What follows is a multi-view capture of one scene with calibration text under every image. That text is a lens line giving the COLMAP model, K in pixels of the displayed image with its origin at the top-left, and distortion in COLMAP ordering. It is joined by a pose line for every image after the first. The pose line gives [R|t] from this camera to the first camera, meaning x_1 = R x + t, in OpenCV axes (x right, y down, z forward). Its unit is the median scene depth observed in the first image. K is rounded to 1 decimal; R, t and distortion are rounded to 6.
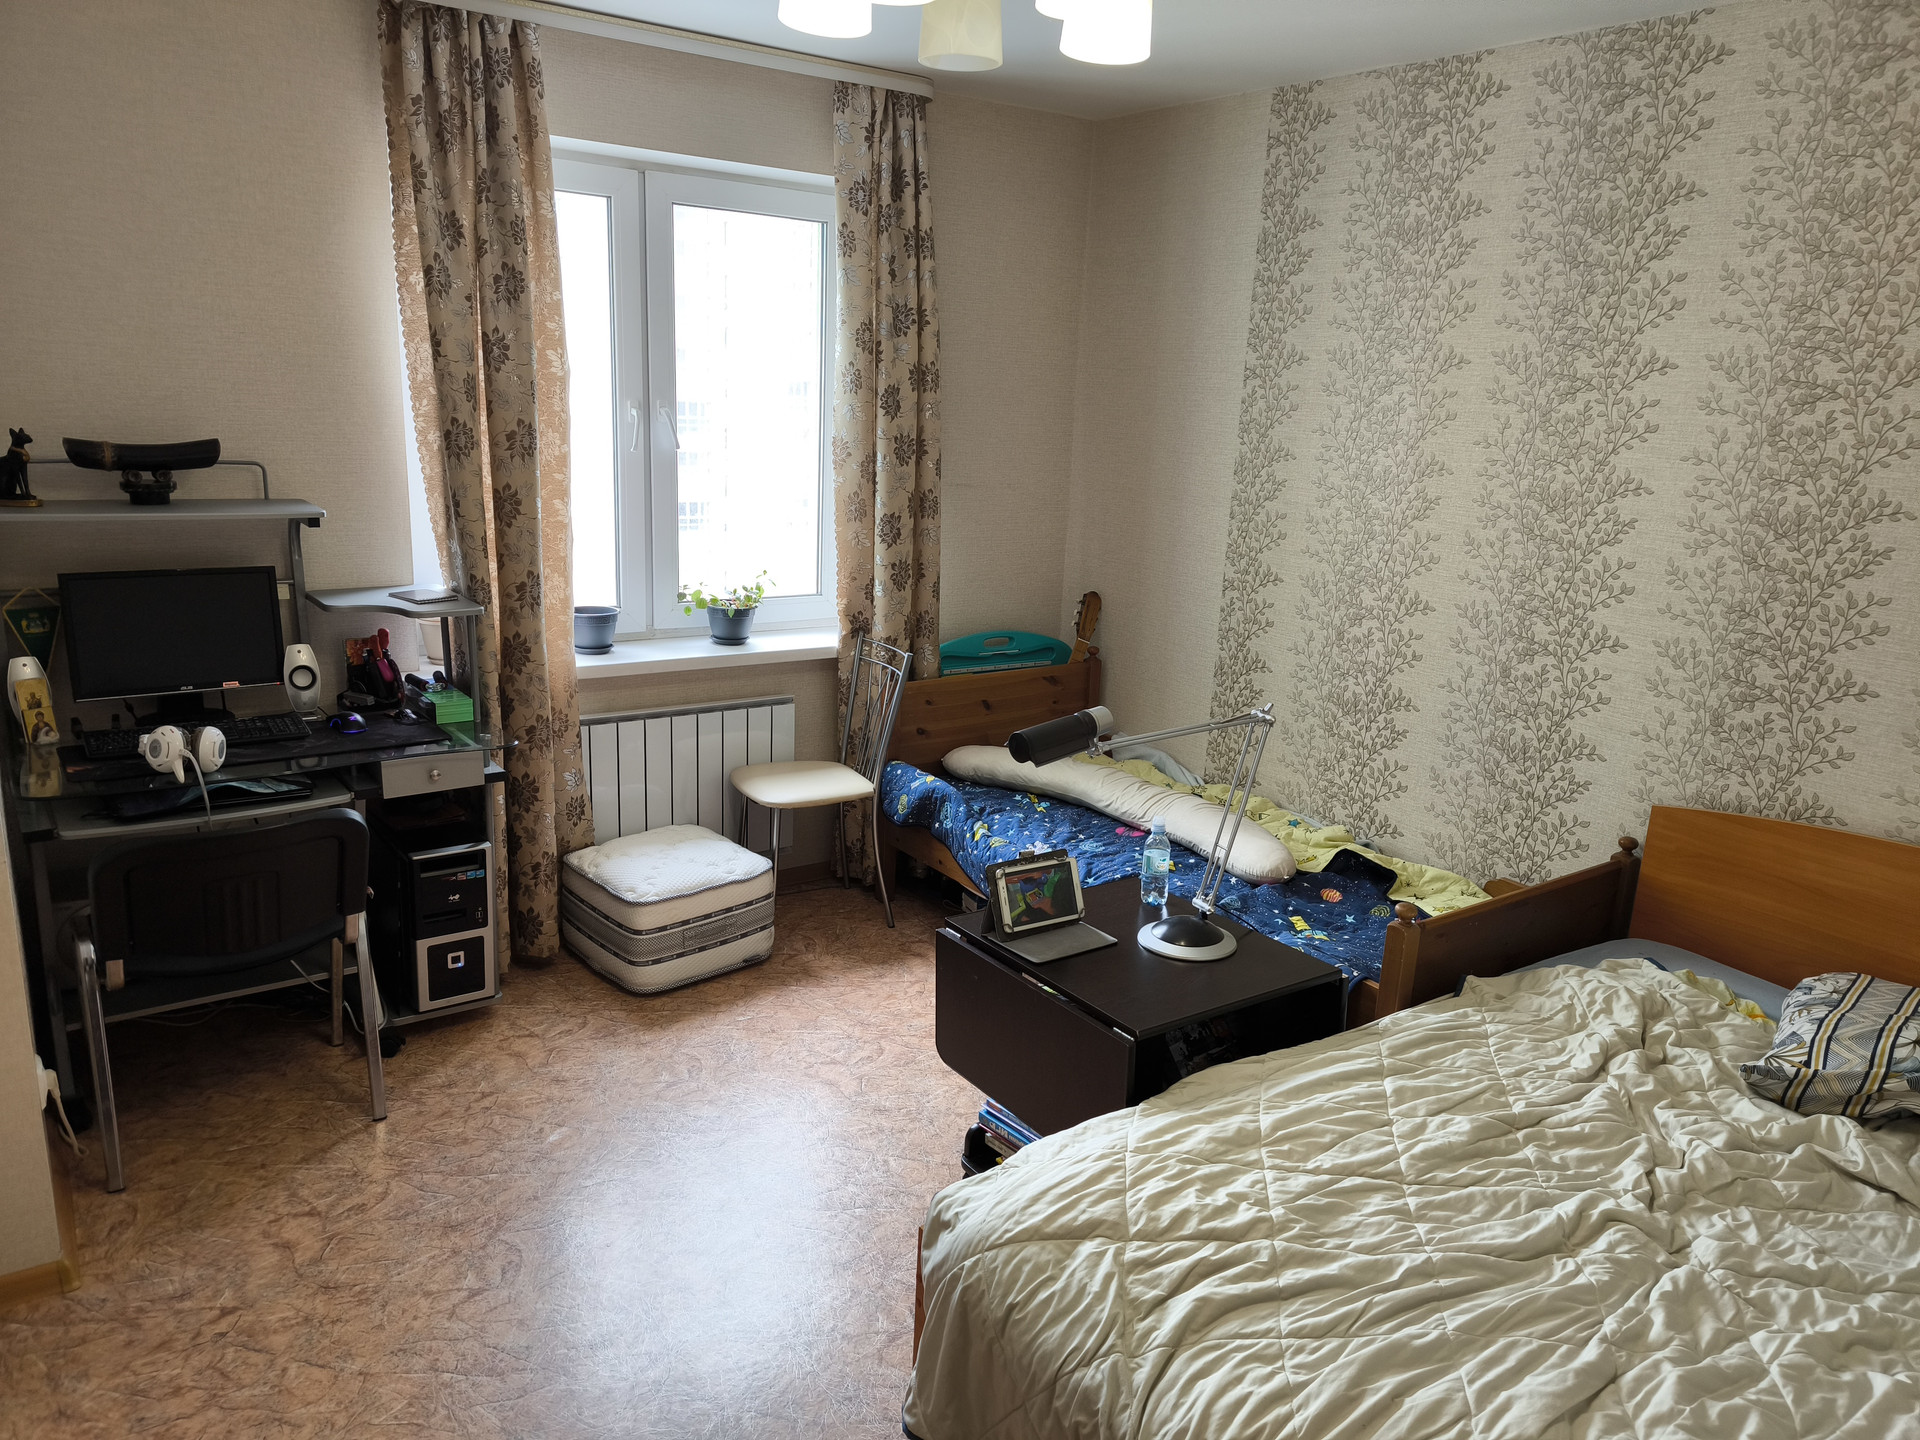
lens RADIAL K [[1356.9, 0, 965.3], [0, 1356.9, 733.5], [0, 0, 1]] dist [0.053997, -0.046906]
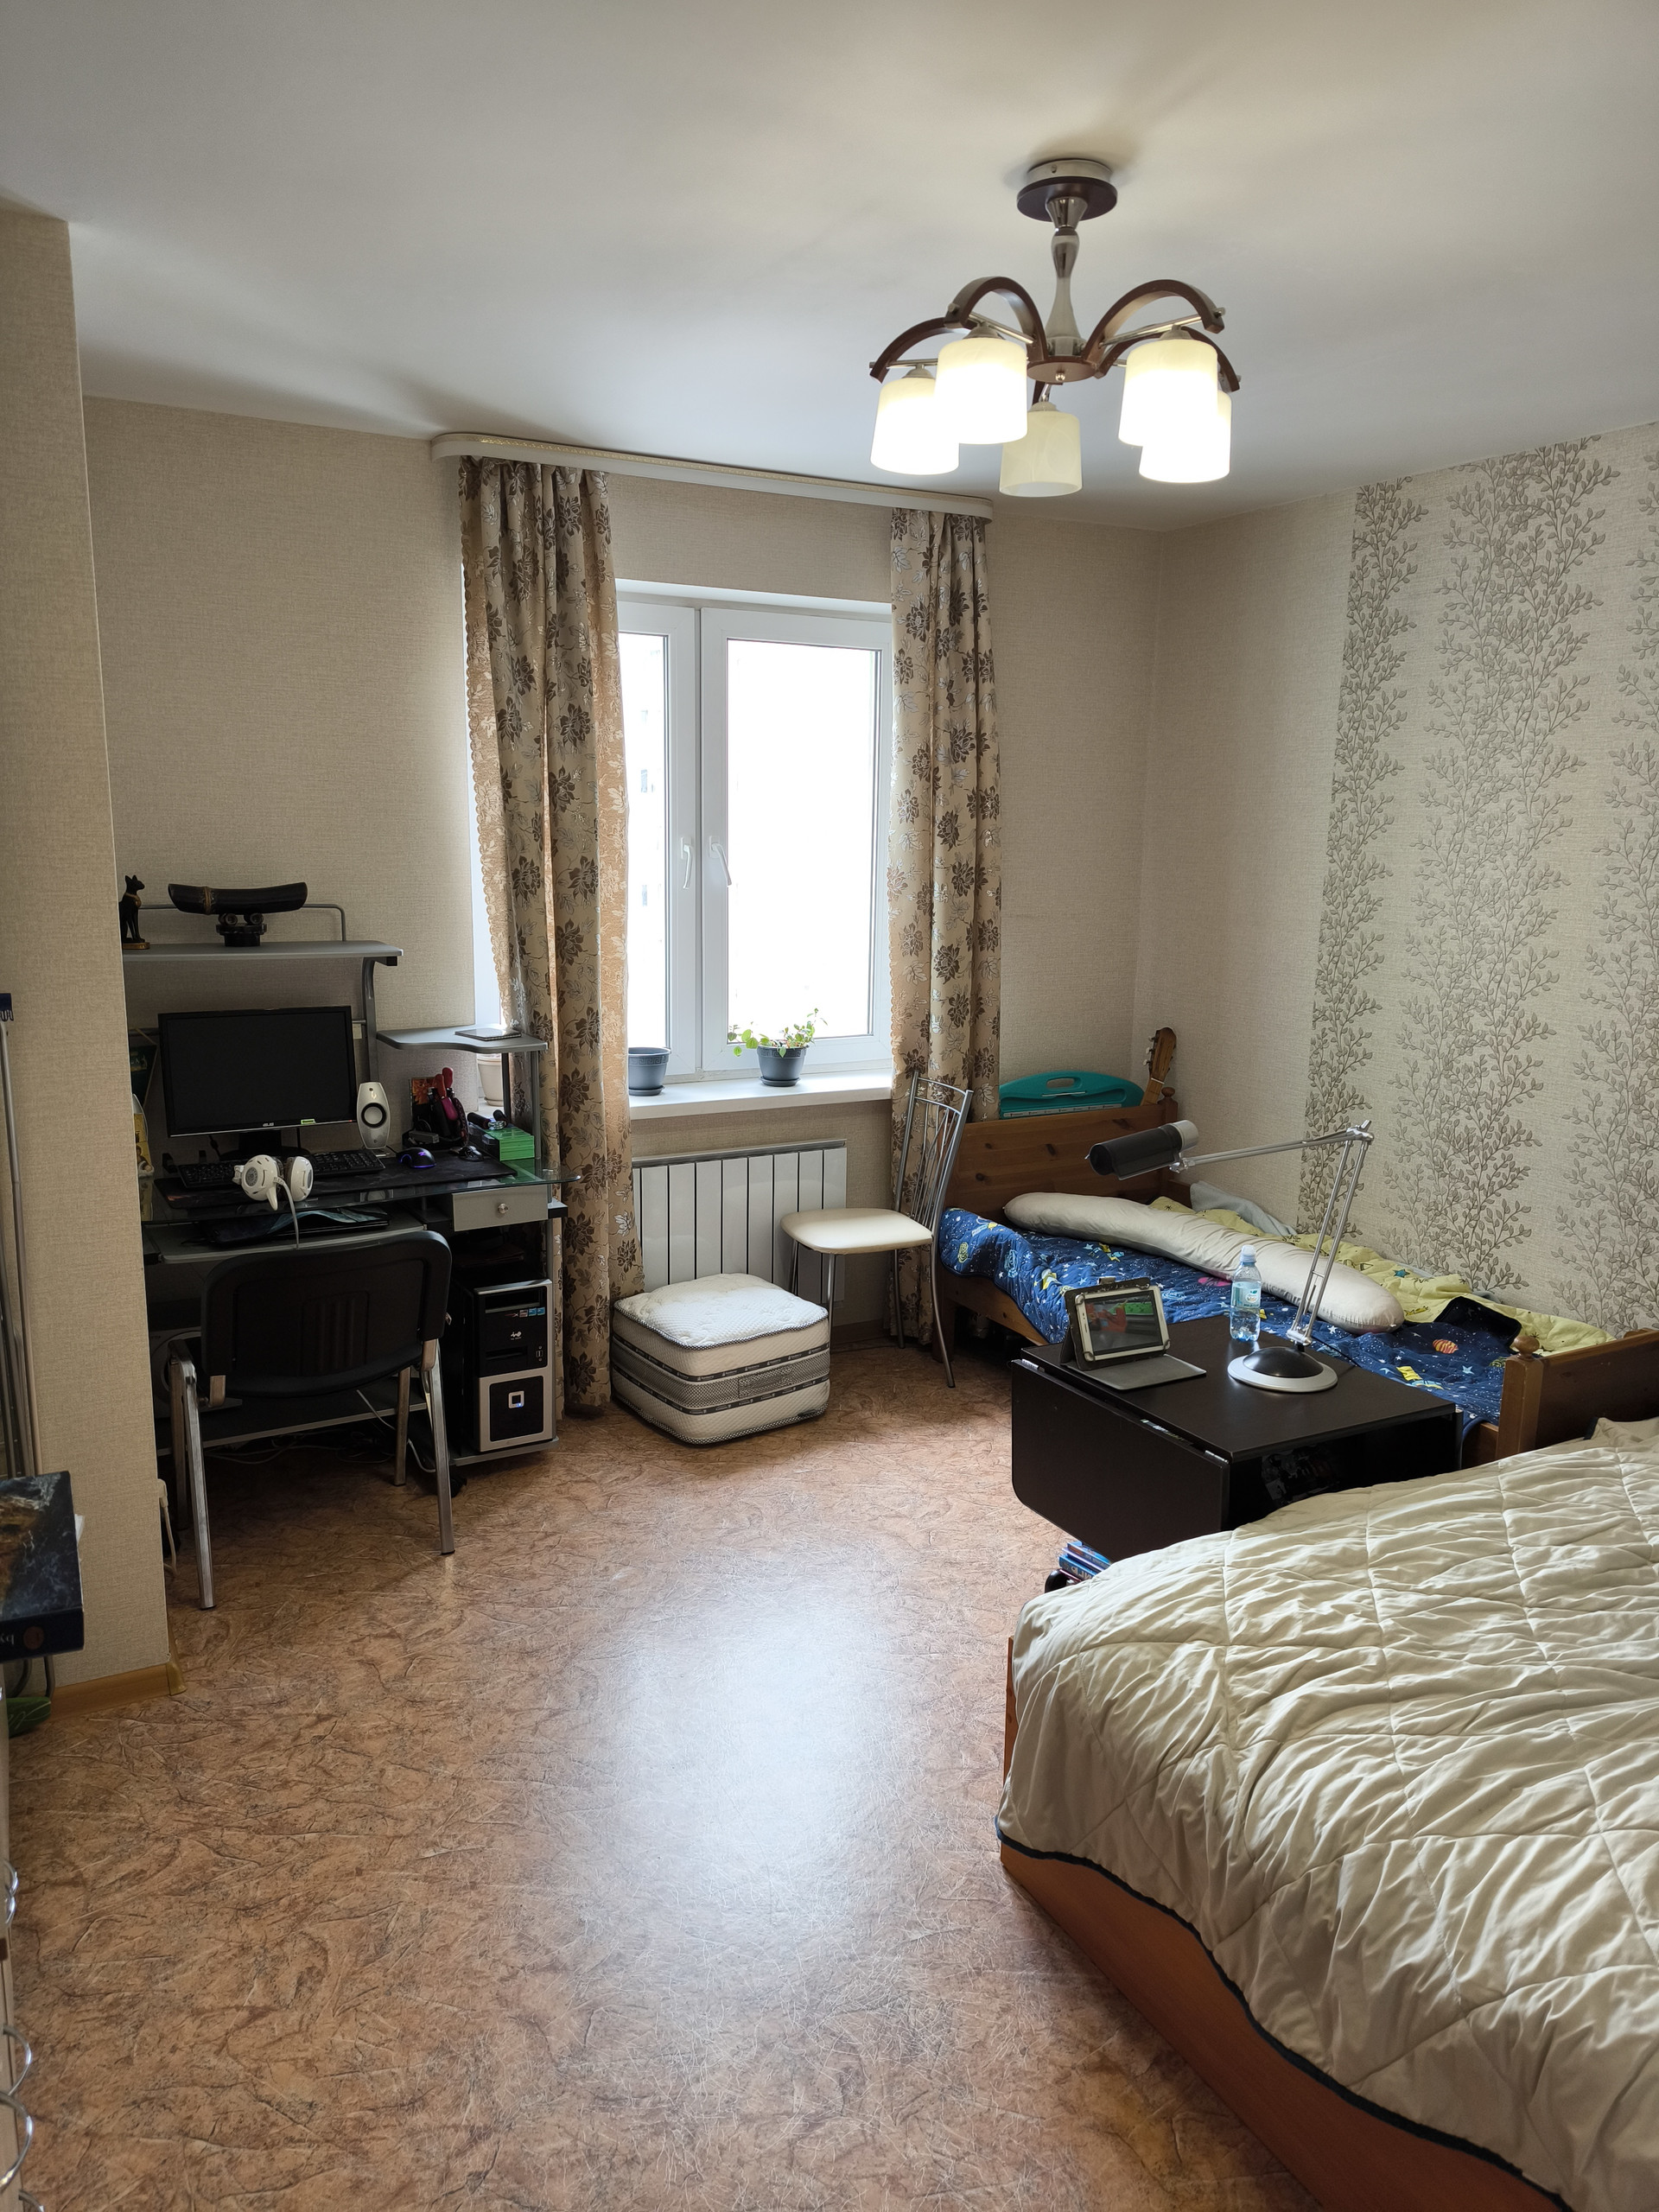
lens RADIAL K [[1578.5, 0, 810.5], [0, 1578.5, 1122.9], [0, 0, 1]] dist [0.067536, -0.061326]
pose [[0.992666, -0.008849, -0.120568, -0.022560], [0.000618, 0.997676, -0.068134, 0.044642], [0.120890, 0.067560, 0.990364, -0.118047]]
